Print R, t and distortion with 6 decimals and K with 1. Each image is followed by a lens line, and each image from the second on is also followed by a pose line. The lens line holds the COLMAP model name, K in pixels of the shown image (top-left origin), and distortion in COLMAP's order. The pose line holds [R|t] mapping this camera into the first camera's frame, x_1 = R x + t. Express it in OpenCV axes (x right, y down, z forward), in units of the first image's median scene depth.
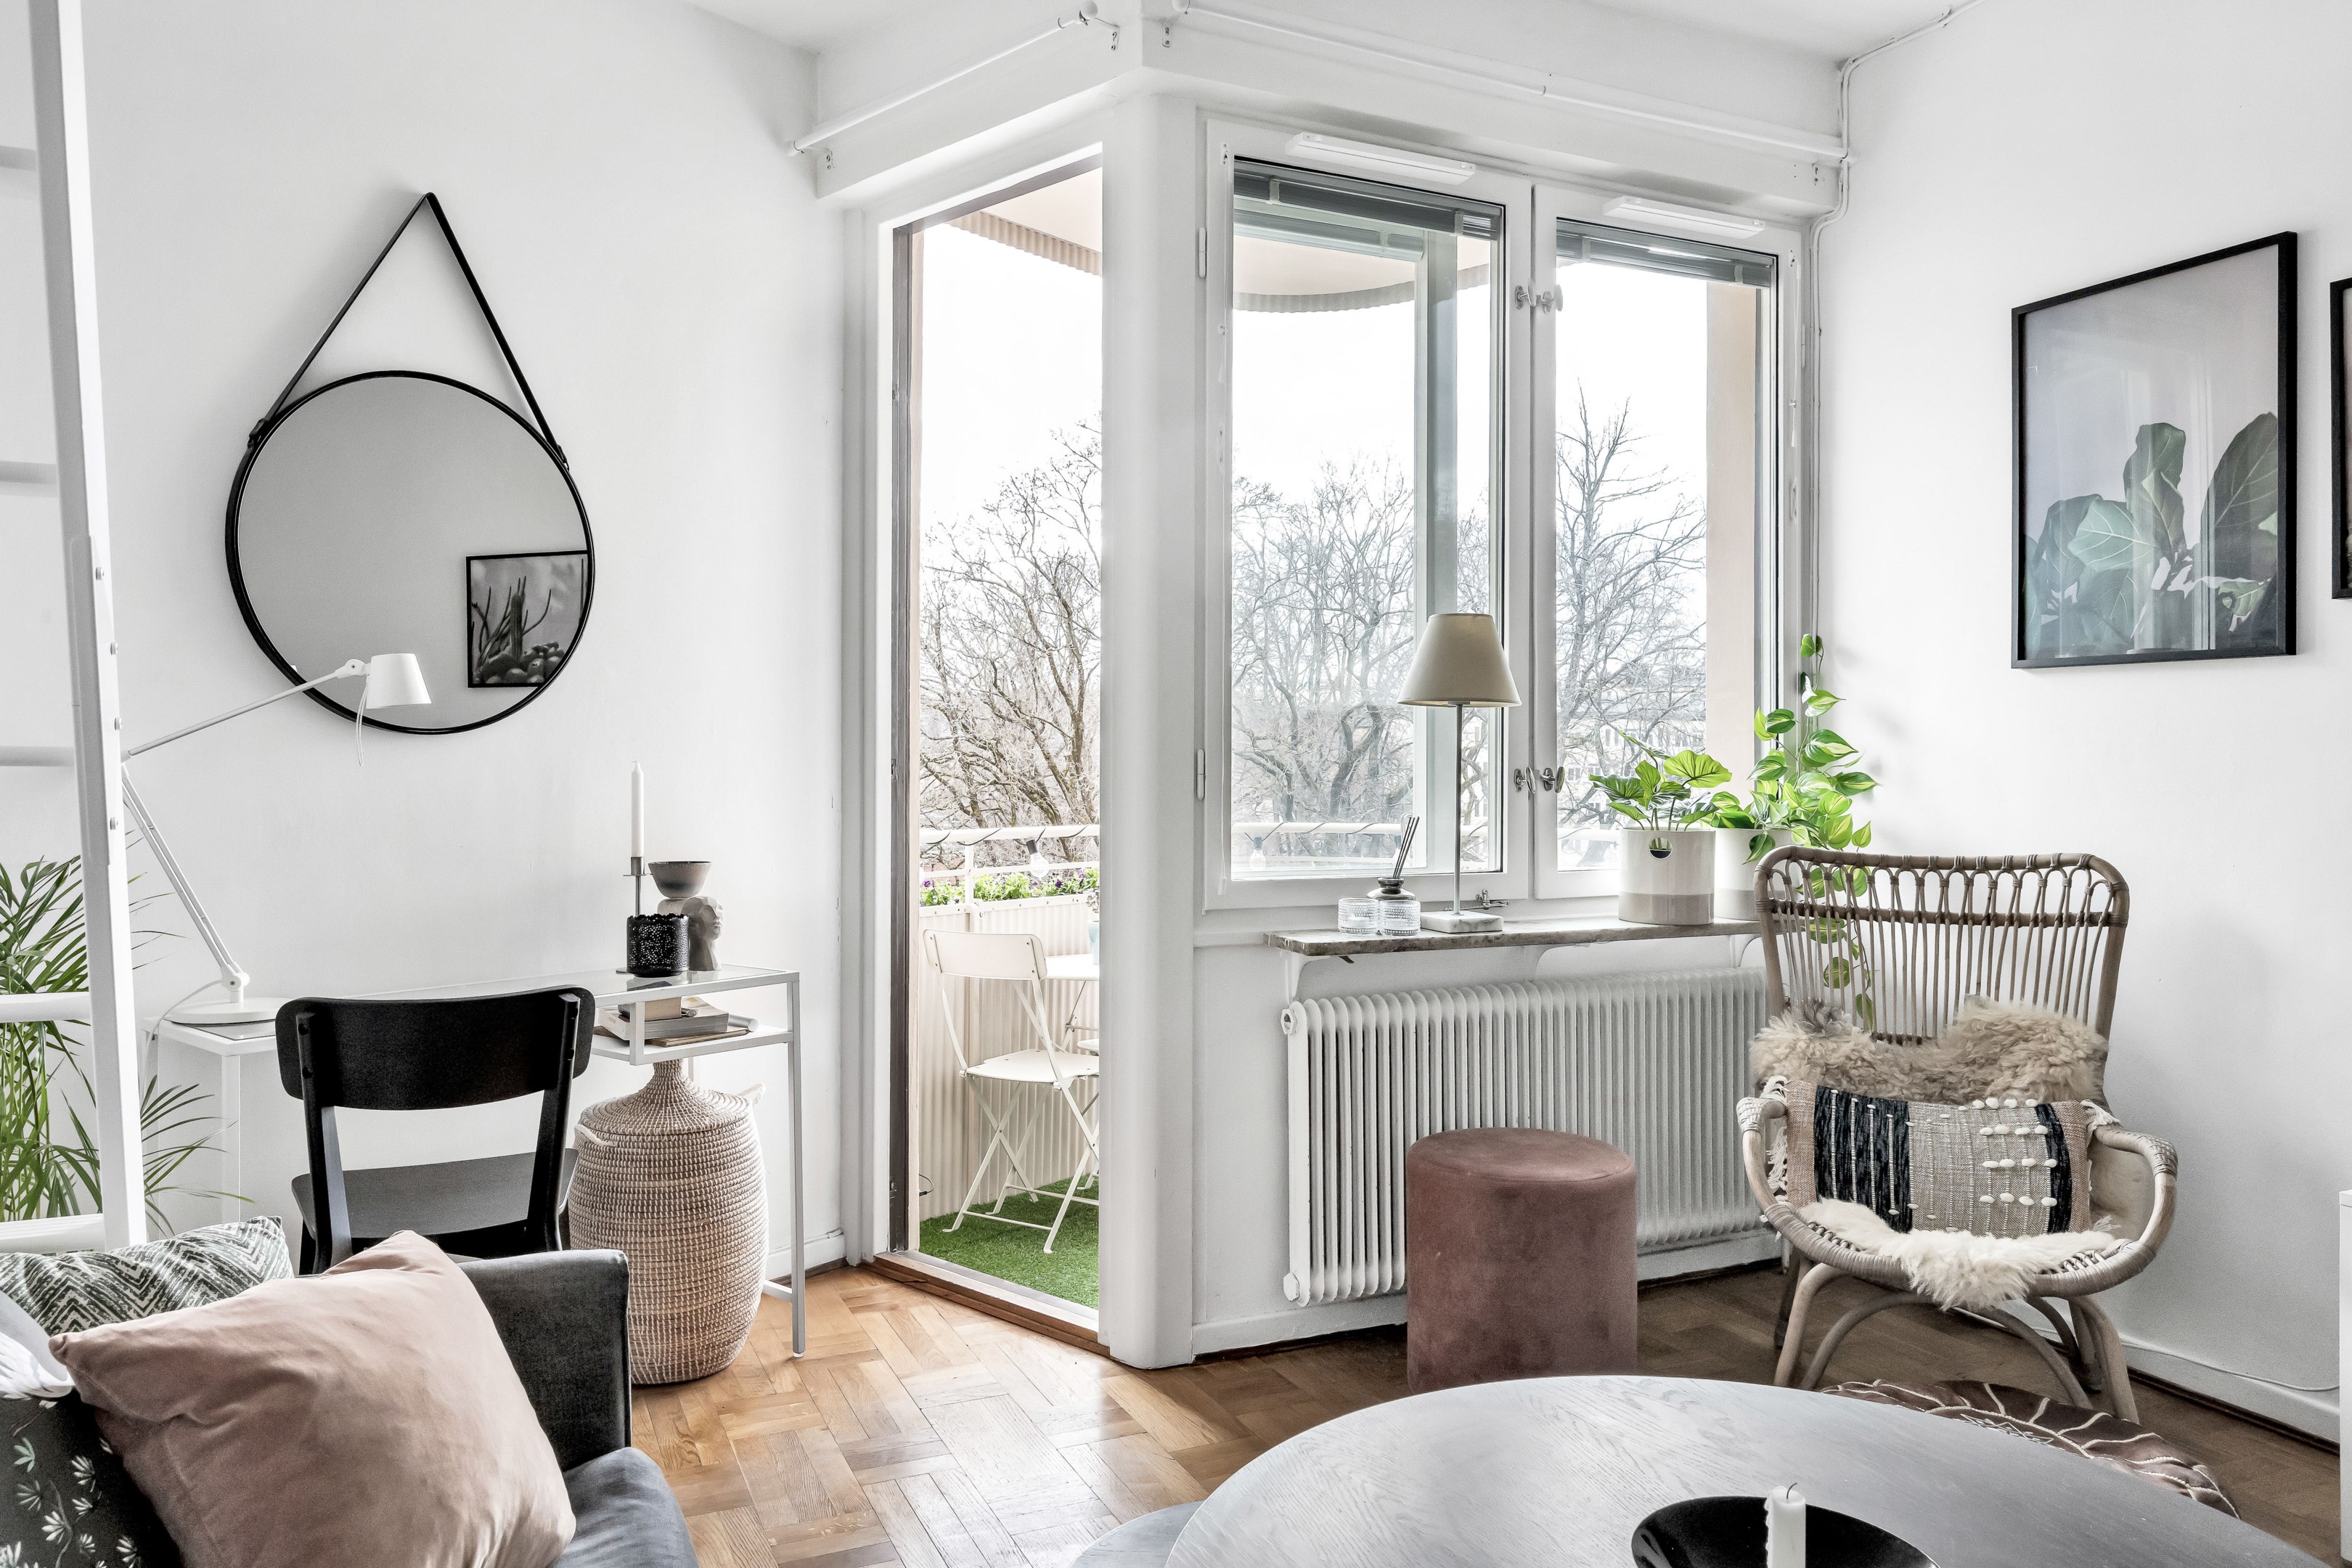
lens RADIAL K [[1668.0, 0, 1184.8], [0, 1668.0, 716.8], [0, 0, 1]] dist [-0.006349, -0.000271]
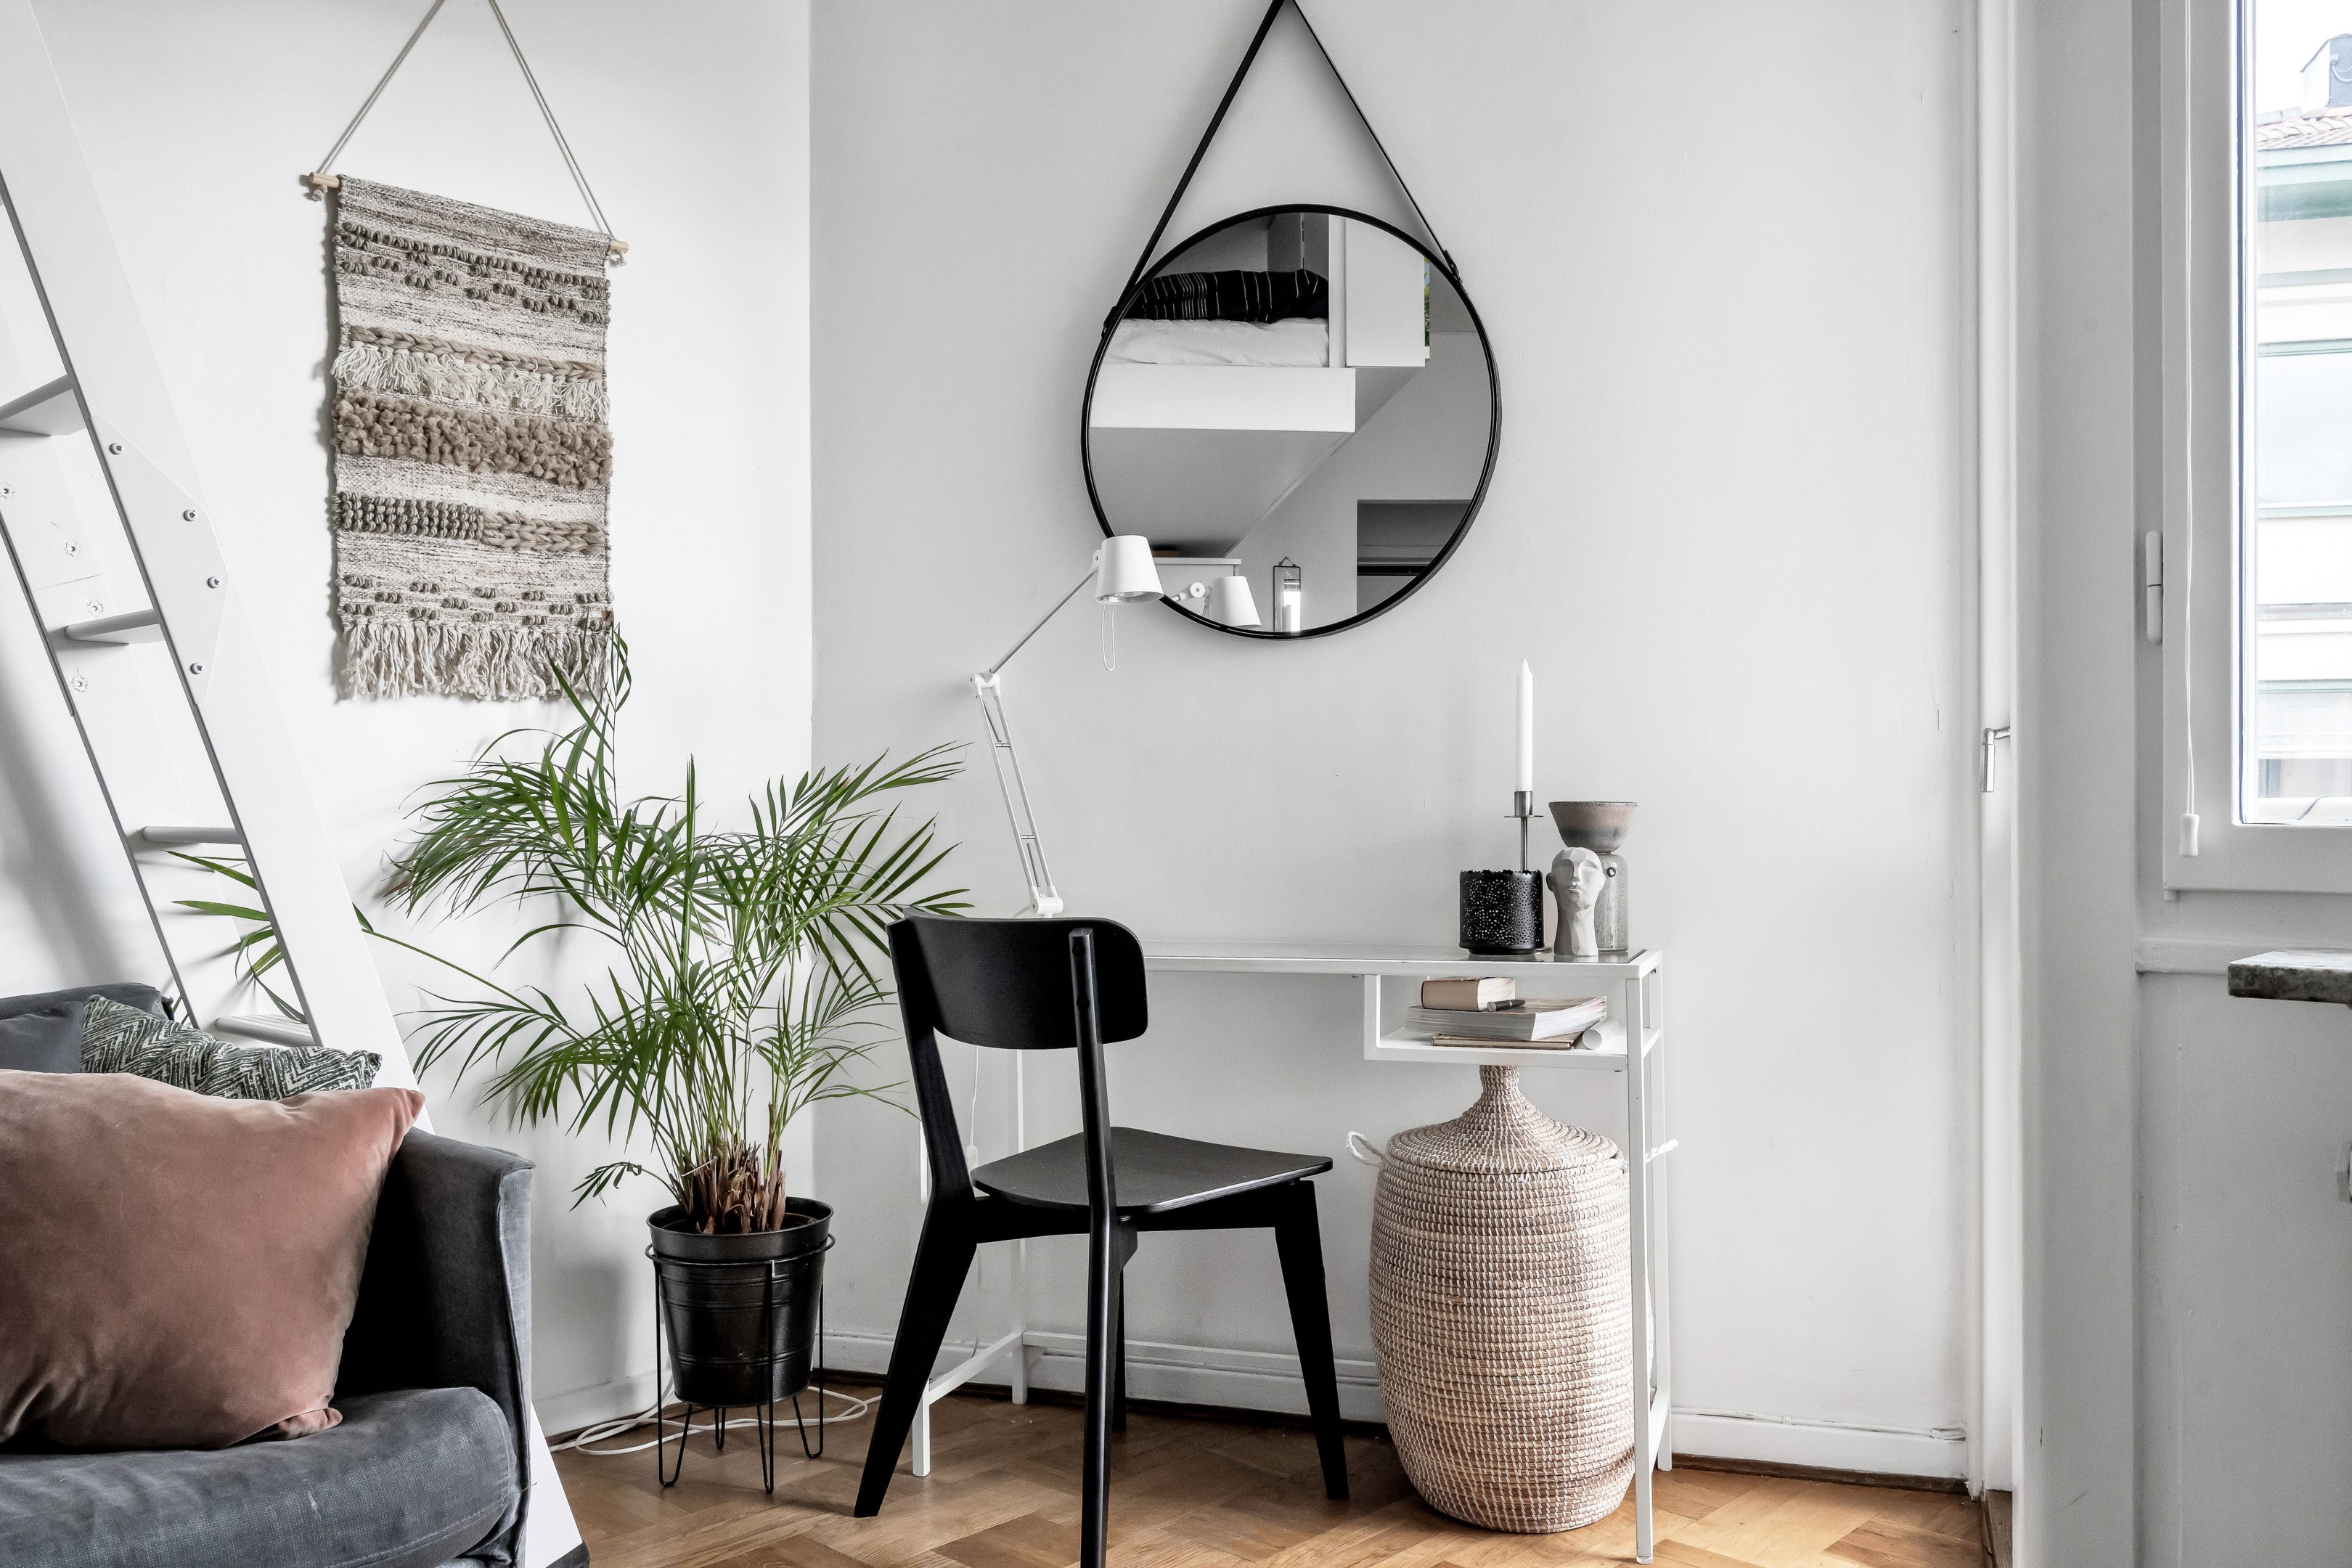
lens RADIAL K [[1939.7, 0, 1123.2], [0, 1939.7, 791.0], [0, 0, 1]] dist [0.000133, -0.004475]
pose [[0.342547, -0.016044, -0.939364, 0.409787], [0.025994, 0.999633, -0.007595, 0.086648], [0.939141, -0.021816, 0.342838, 0.562550]]
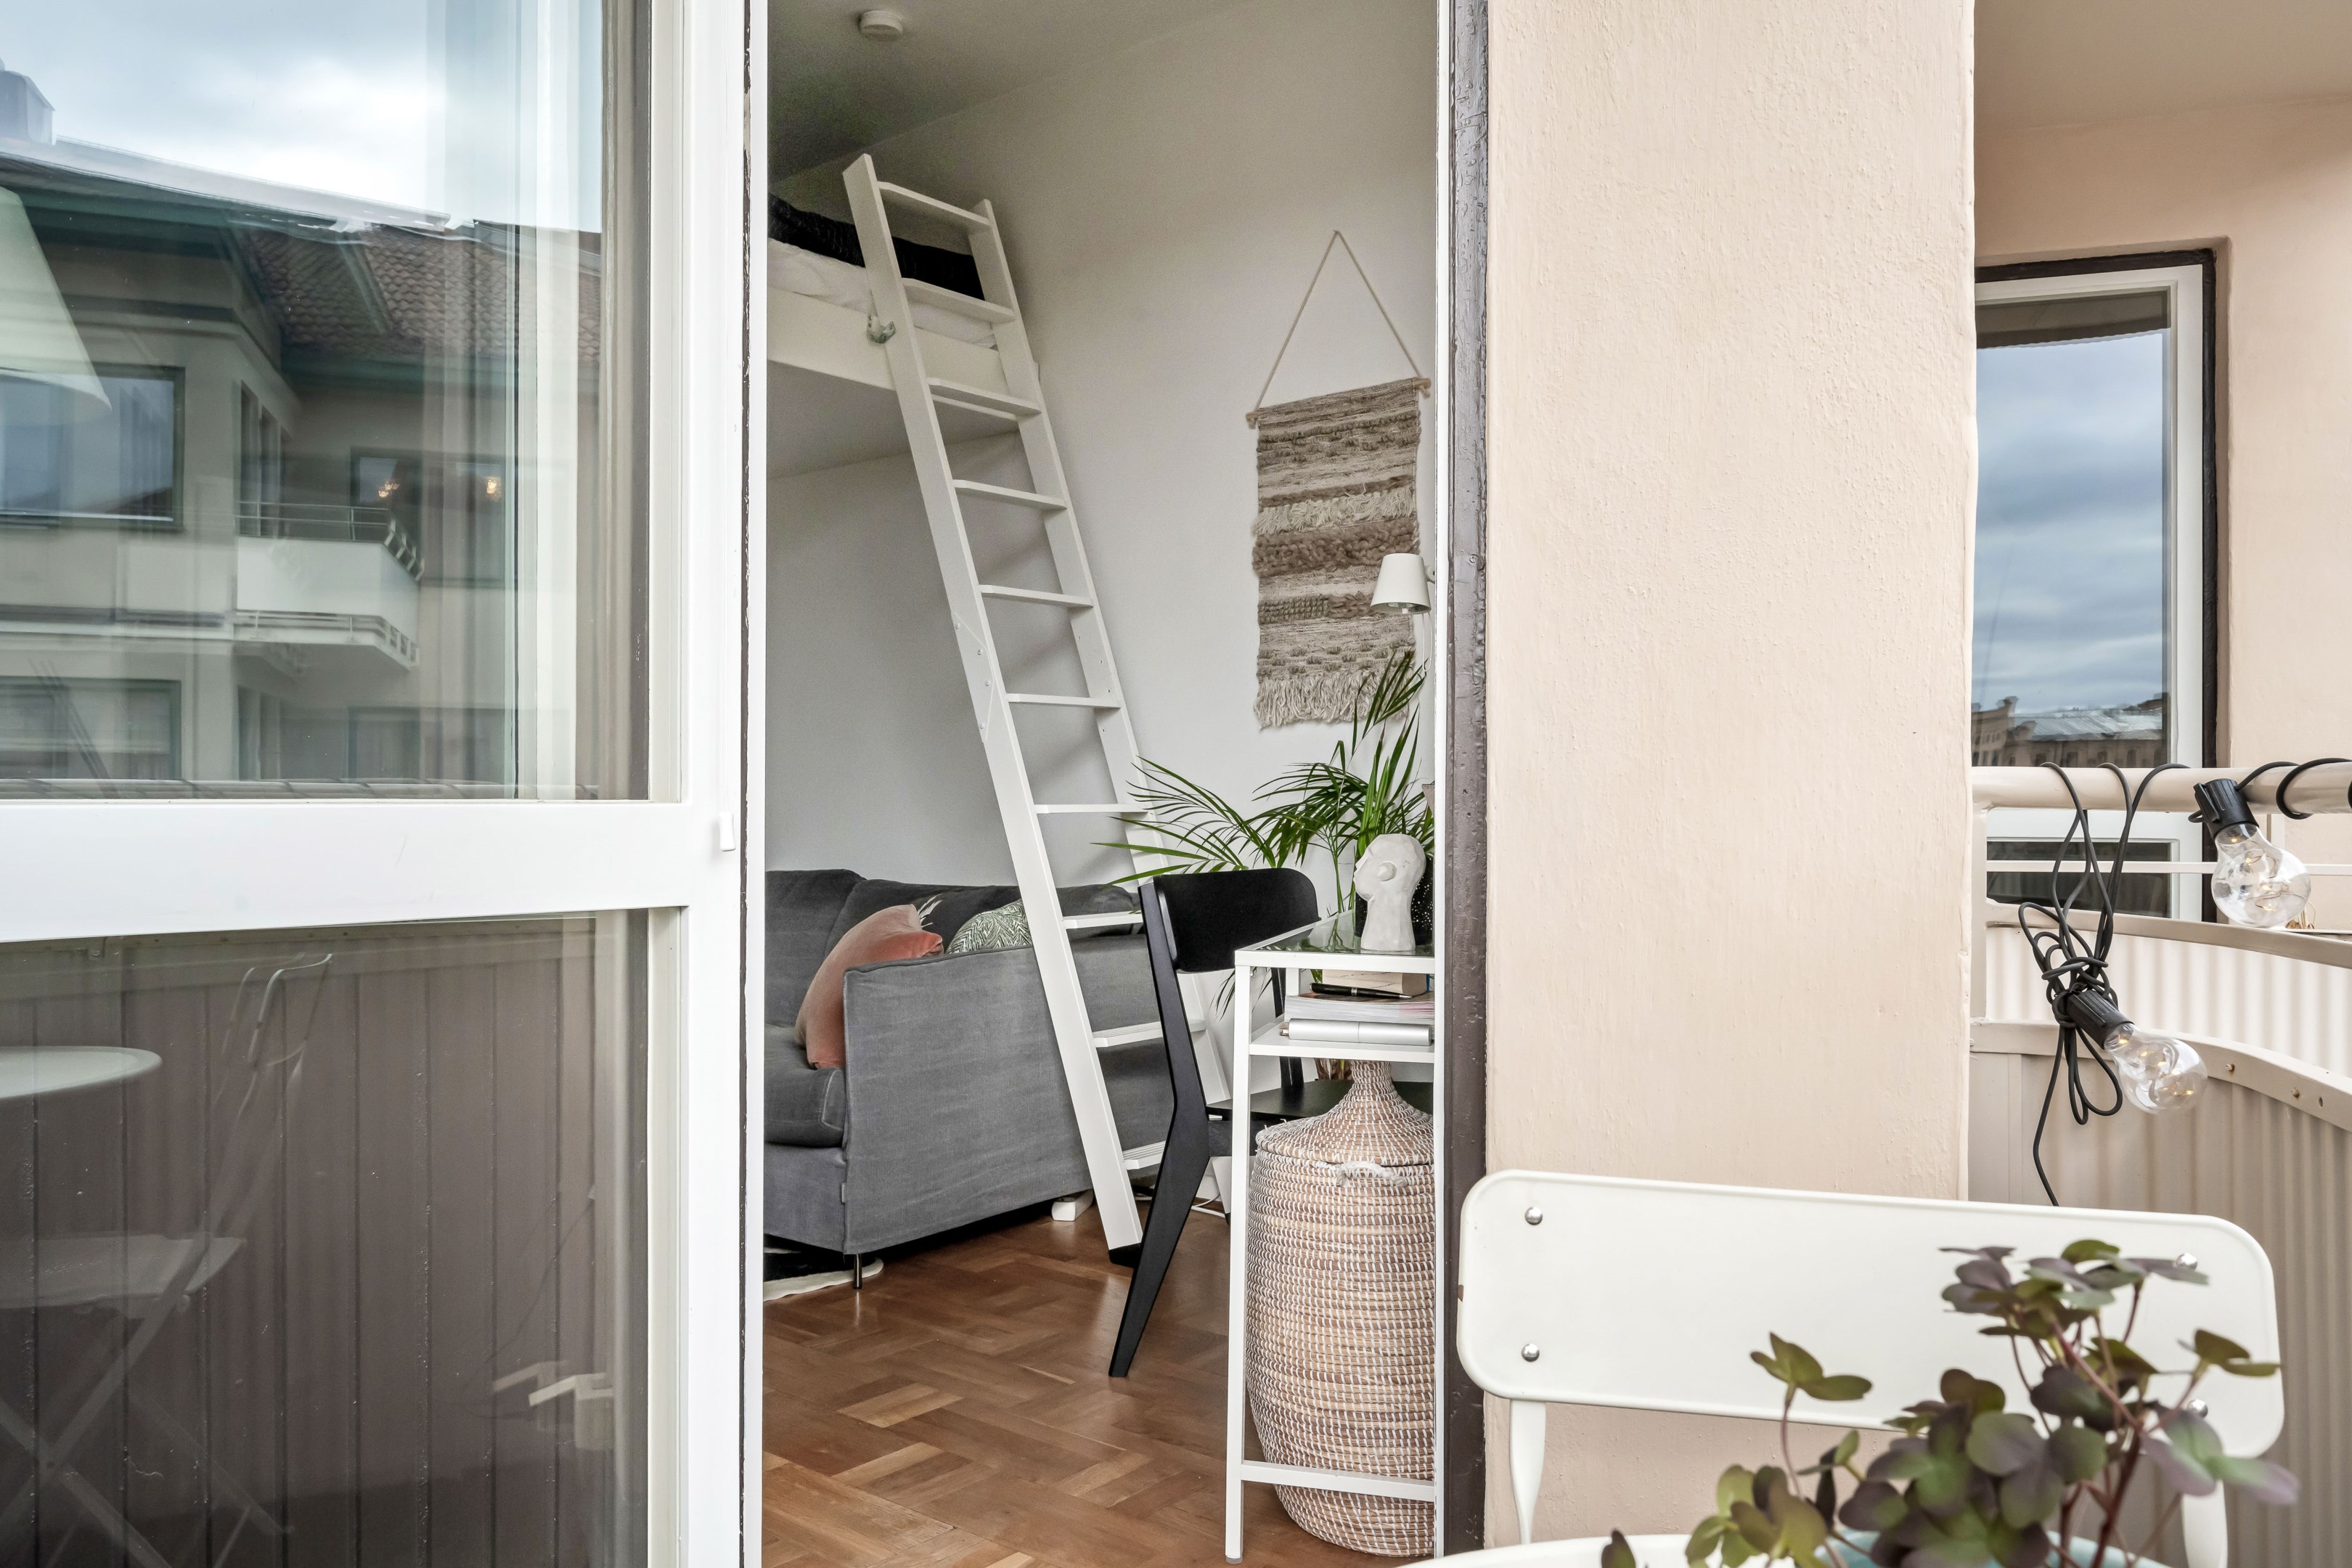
lens RADIAL K [[1687.7, 0, 1176.0], [0, 1687.7, 784.0], [0, 0, 1]] dist [-0.008661, -0.003310]
pose [[-0.910156, -0.009193, -0.414165, 0.049588], [0.003242, 0.999565, -0.029313, 0.106938], [0.414254, -0.028022, -0.909730, 1.617739]]
